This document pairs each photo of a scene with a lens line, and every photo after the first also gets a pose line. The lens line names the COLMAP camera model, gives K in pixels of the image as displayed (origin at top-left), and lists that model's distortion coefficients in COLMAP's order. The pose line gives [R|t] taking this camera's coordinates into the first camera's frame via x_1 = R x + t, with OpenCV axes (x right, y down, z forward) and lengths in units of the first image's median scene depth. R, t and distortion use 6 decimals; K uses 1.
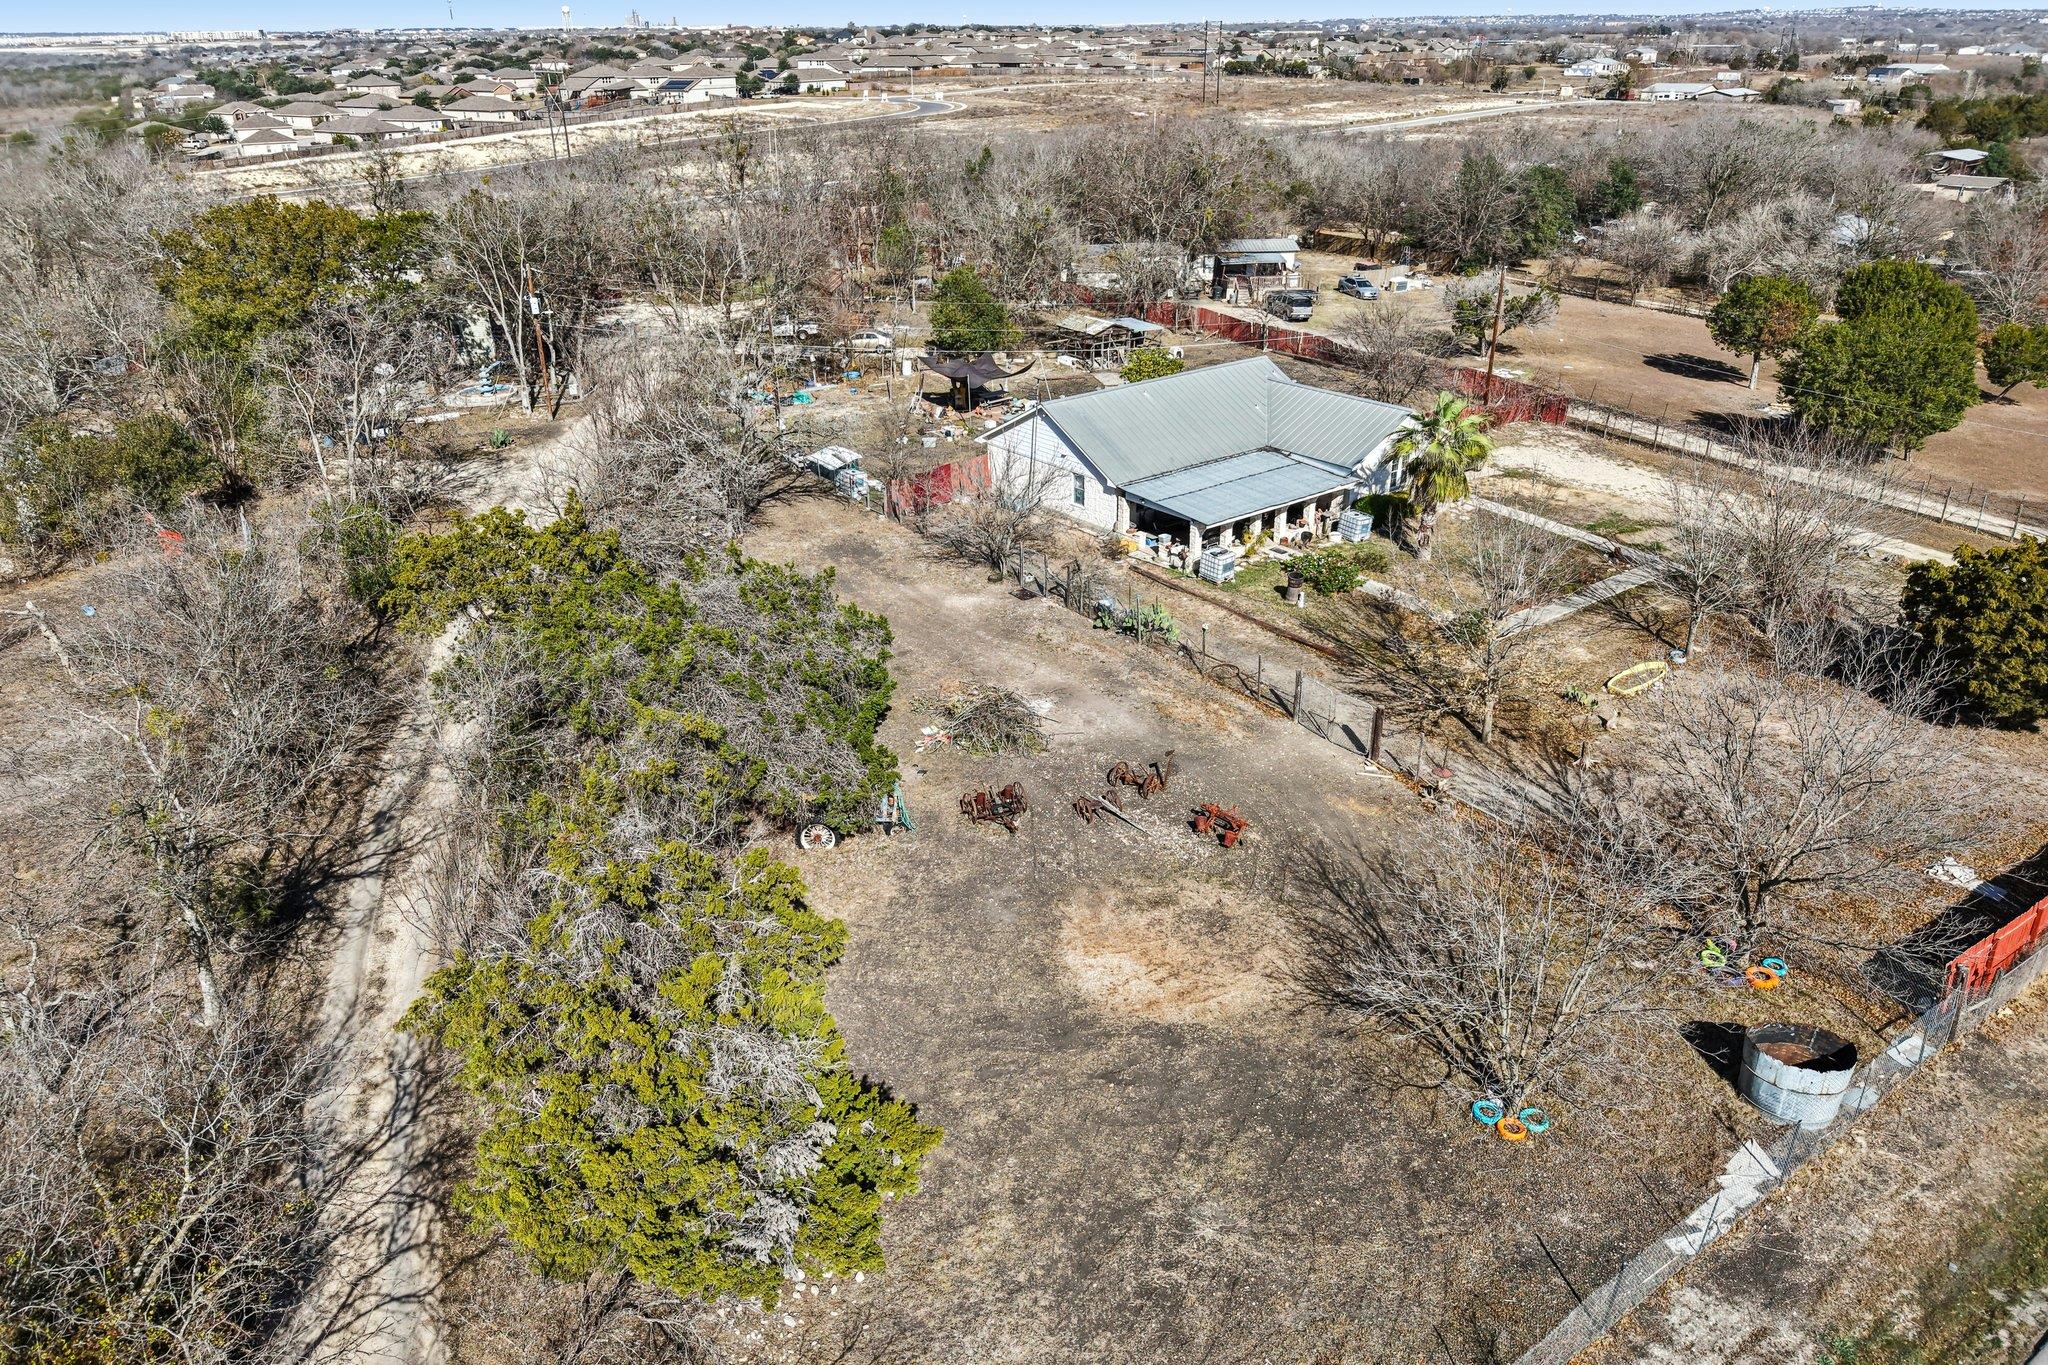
lens RADIAL K [[1420.9, 0, 988.6], [0, 1420.9, 682.4], [0, 0, 1]] dist [0.025941, -0.017655]
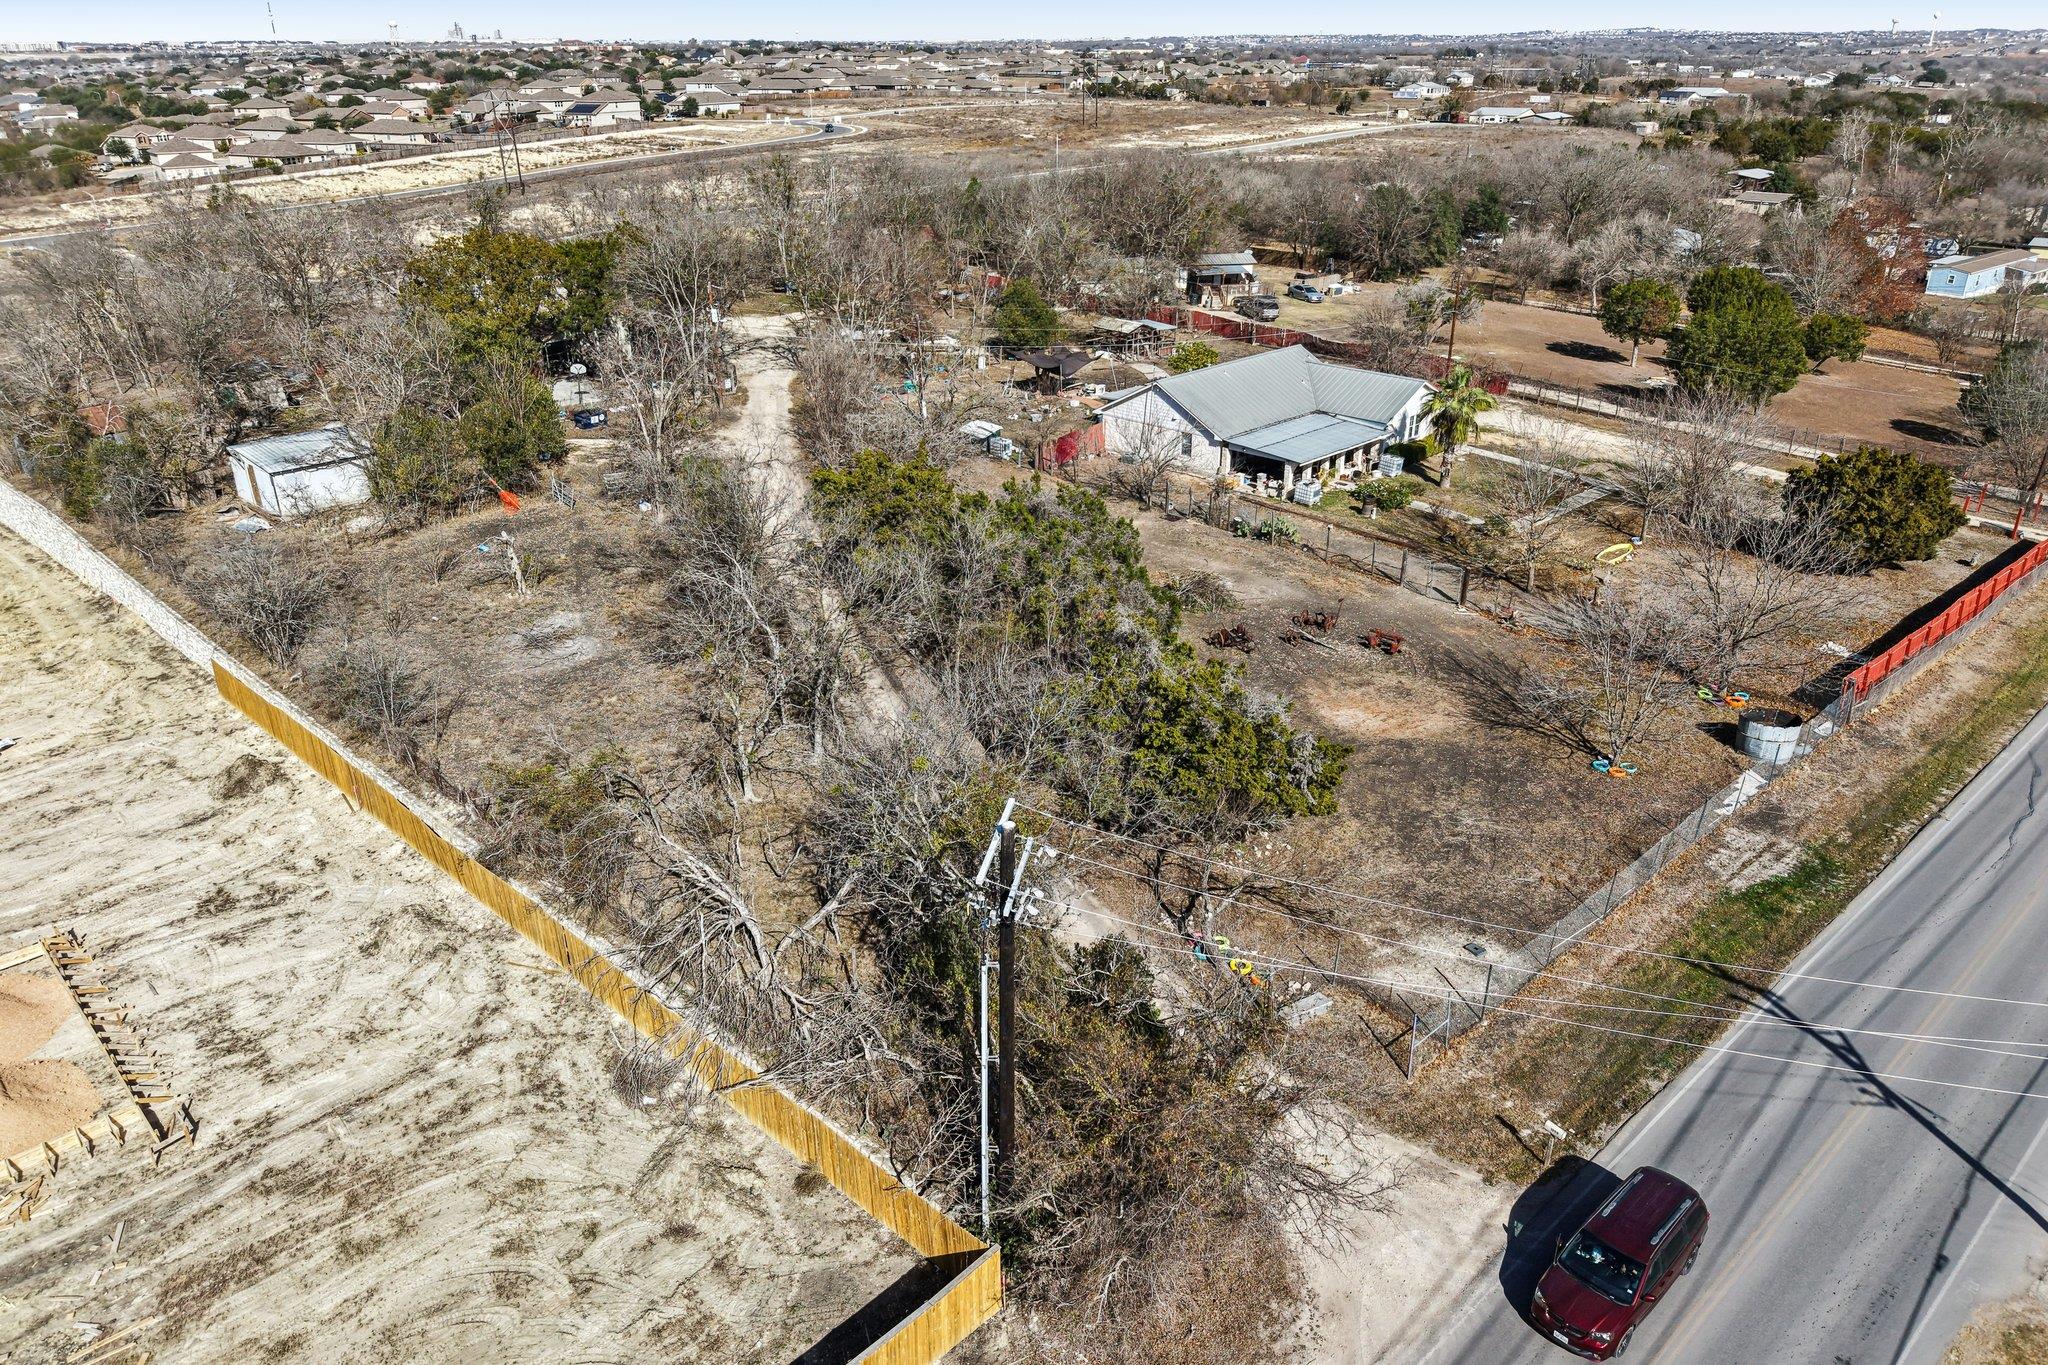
lens RADIAL K [[1420.9, 0, 988.6], [0, 1420.9, 682.4], [0, 0, 1]] dist [0.025941, -0.017655]
pose [[0.993652, -0.041524, 0.104551, -0.147419], [0.042363, 0.999085, -0.005816, 0.047519], [-0.104214, 0.010208, 0.994503, -0.166614]]
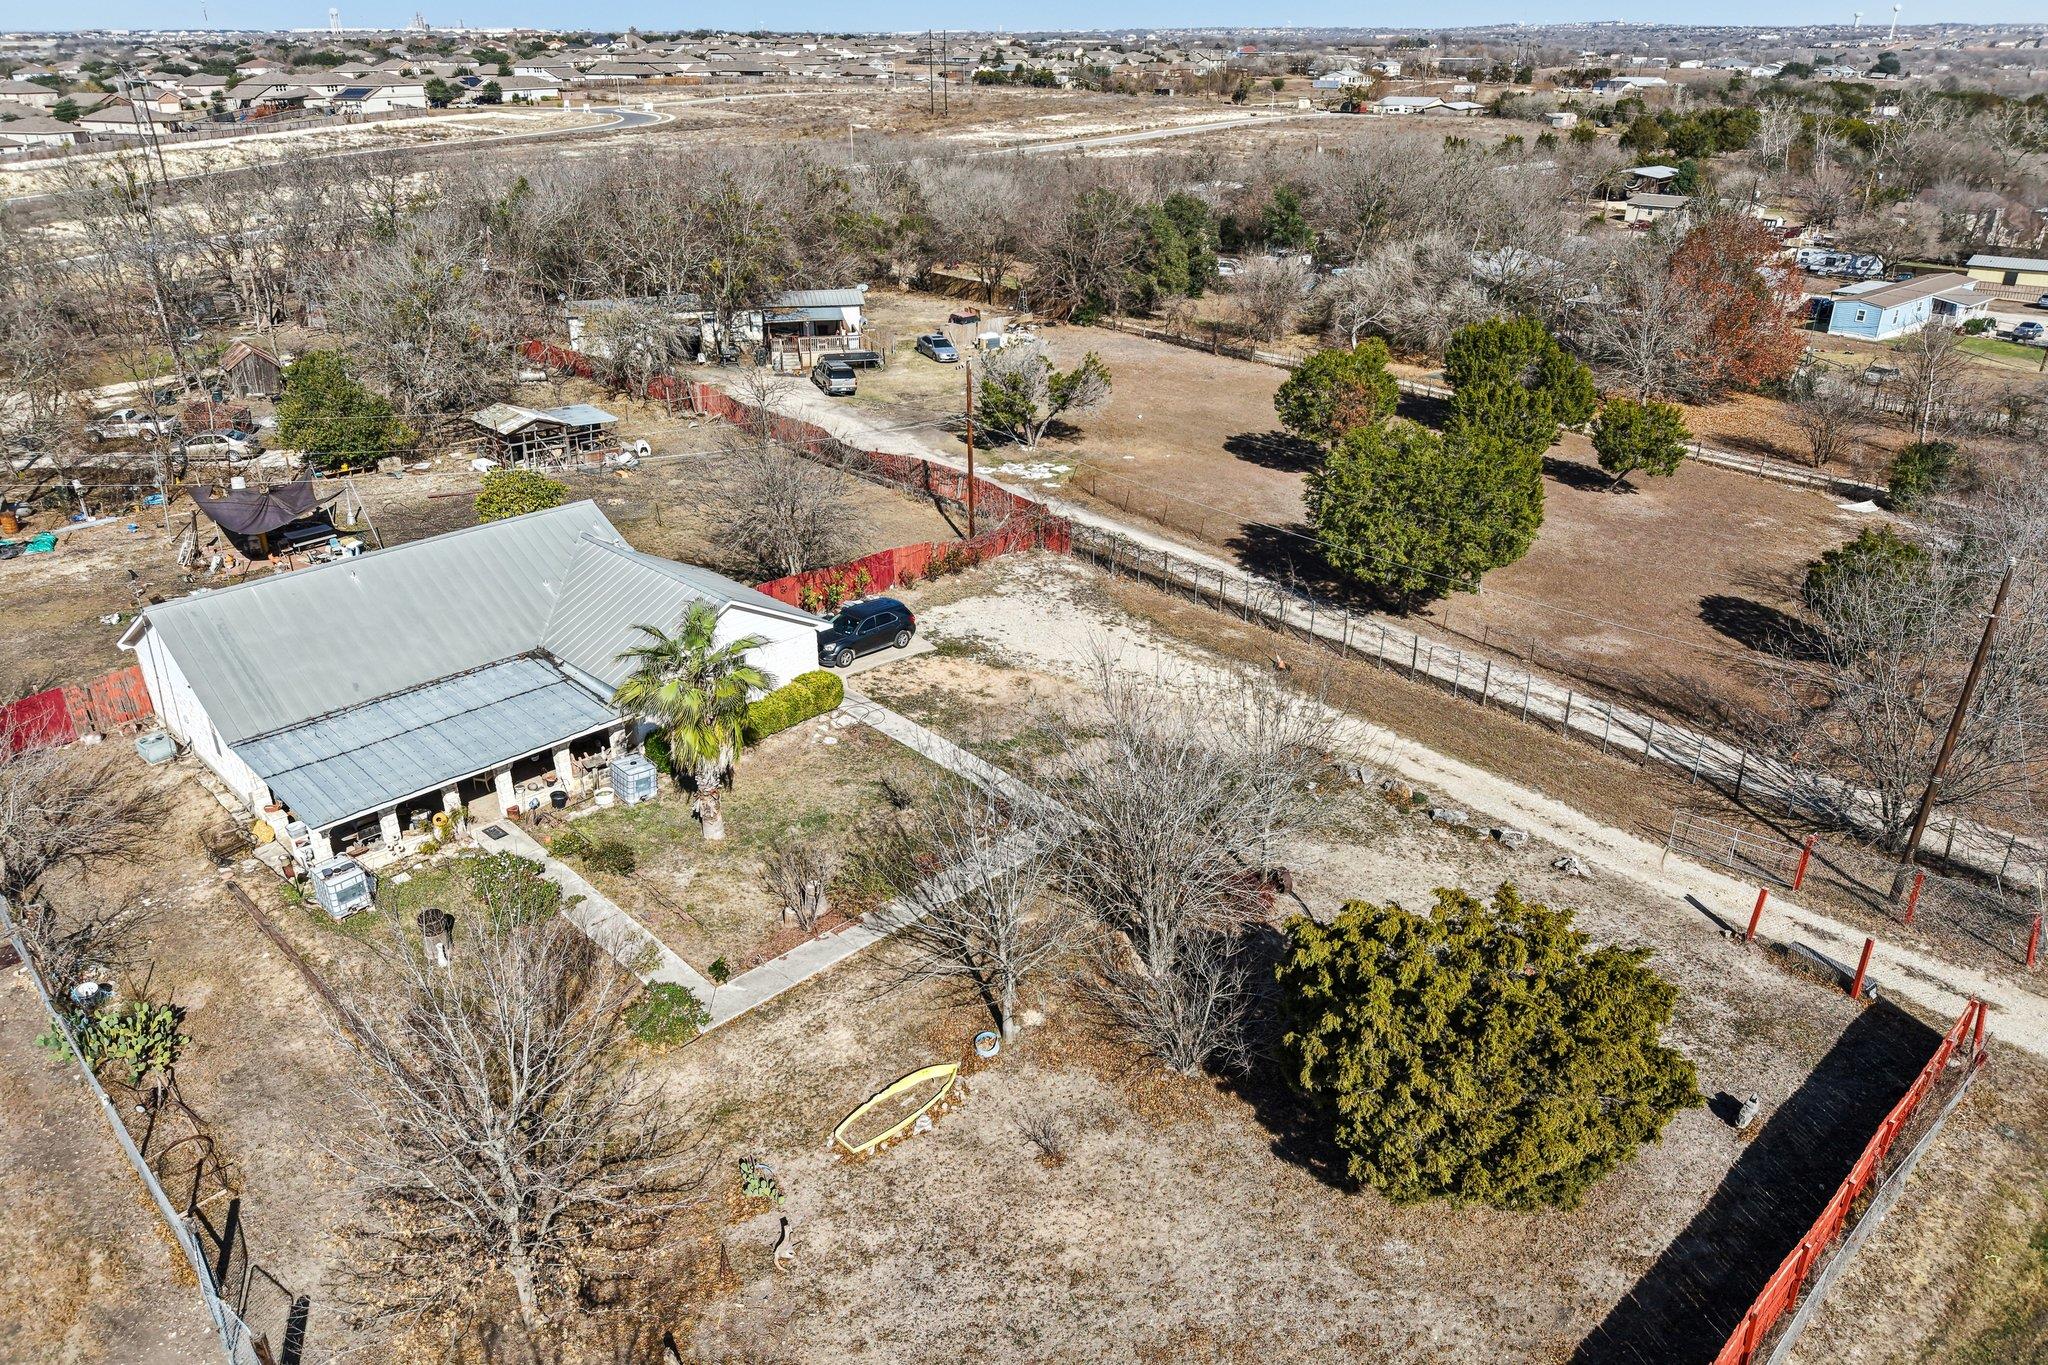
lens RADIAL K [[1395.4, 0, 987.3], [0, 1395.4, 677.0], [0, 0, 1]] dist [0.026200, -0.020974]
pose [[0.992633, -0.044090, 0.112855, 0.188525], [0.044148, 0.999023, 0.001984, -0.081503], [-0.112832, 0.003013, 0.993610, 0.172103]]
